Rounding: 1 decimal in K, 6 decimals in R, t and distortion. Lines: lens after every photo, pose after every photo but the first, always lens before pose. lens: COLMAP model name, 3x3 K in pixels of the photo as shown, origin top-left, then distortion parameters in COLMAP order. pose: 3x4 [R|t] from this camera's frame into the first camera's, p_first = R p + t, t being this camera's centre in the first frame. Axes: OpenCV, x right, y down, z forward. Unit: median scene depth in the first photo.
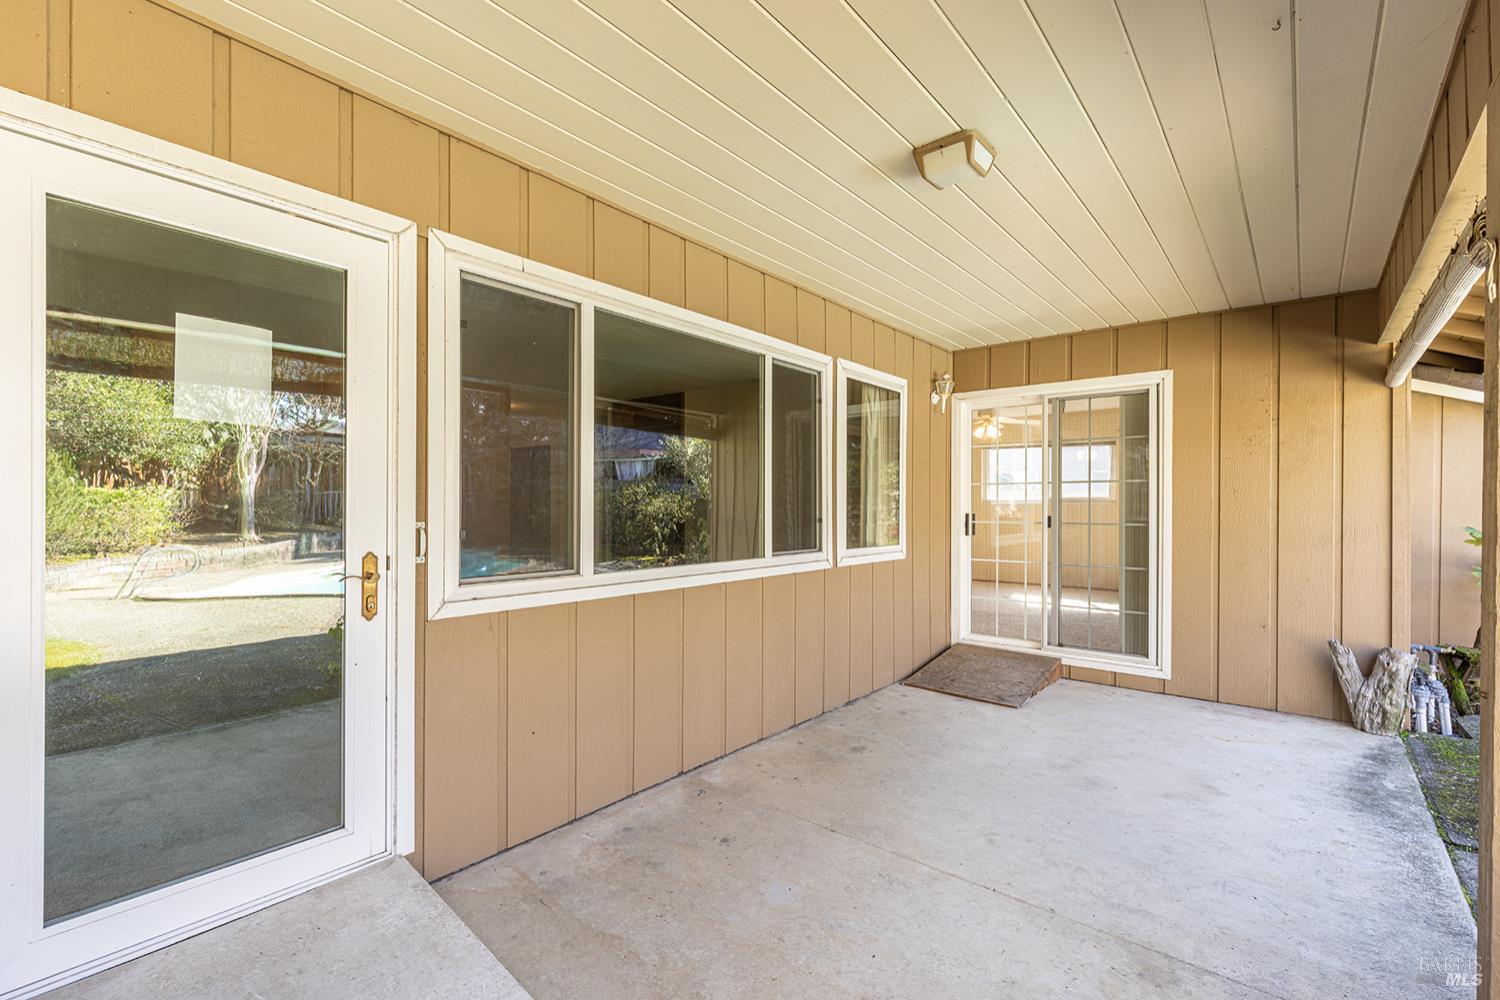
lens RADIAL K [[667.6, 0, 754.9], [0, 667.6, 504.3], [0, 0, 1]] dist [0.006870, -0.001243]
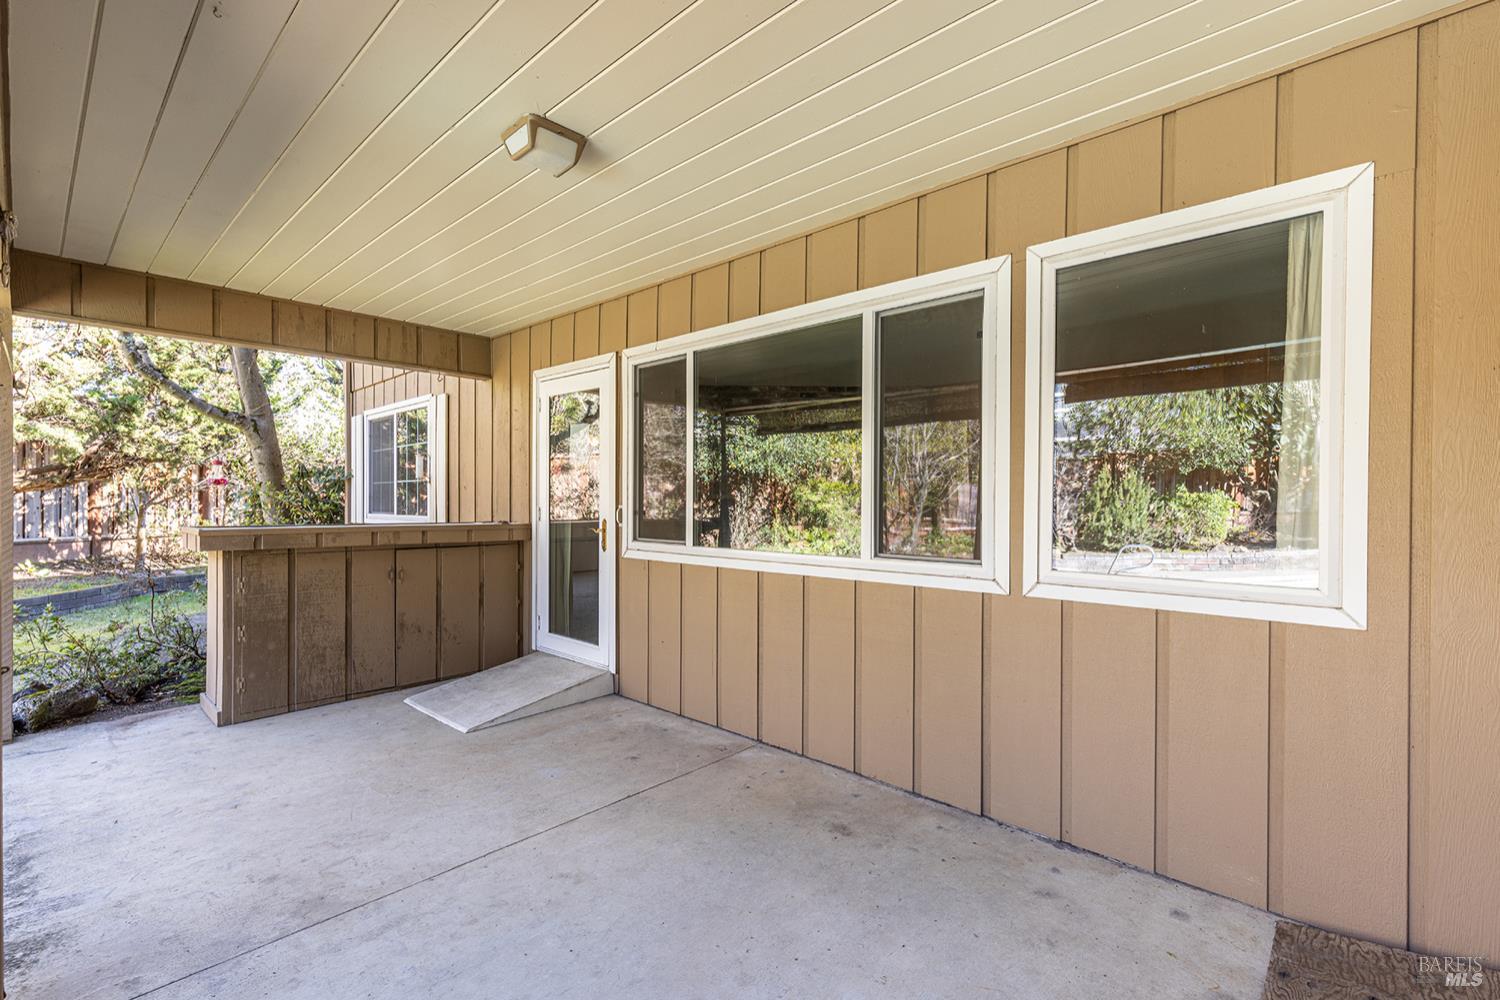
lens RADIAL K [[667.6, 0, 756.3], [0, 667.6, 502.0], [0, 0, 1]] dist [0.006870, -0.001243]
pose [[-0.052133, -0.005319, -0.998626, 0.917439], [-0.005318, 0.999973, -0.005049, 0.016572], [0.998626, 0.005048, -0.052160, 0.979960]]
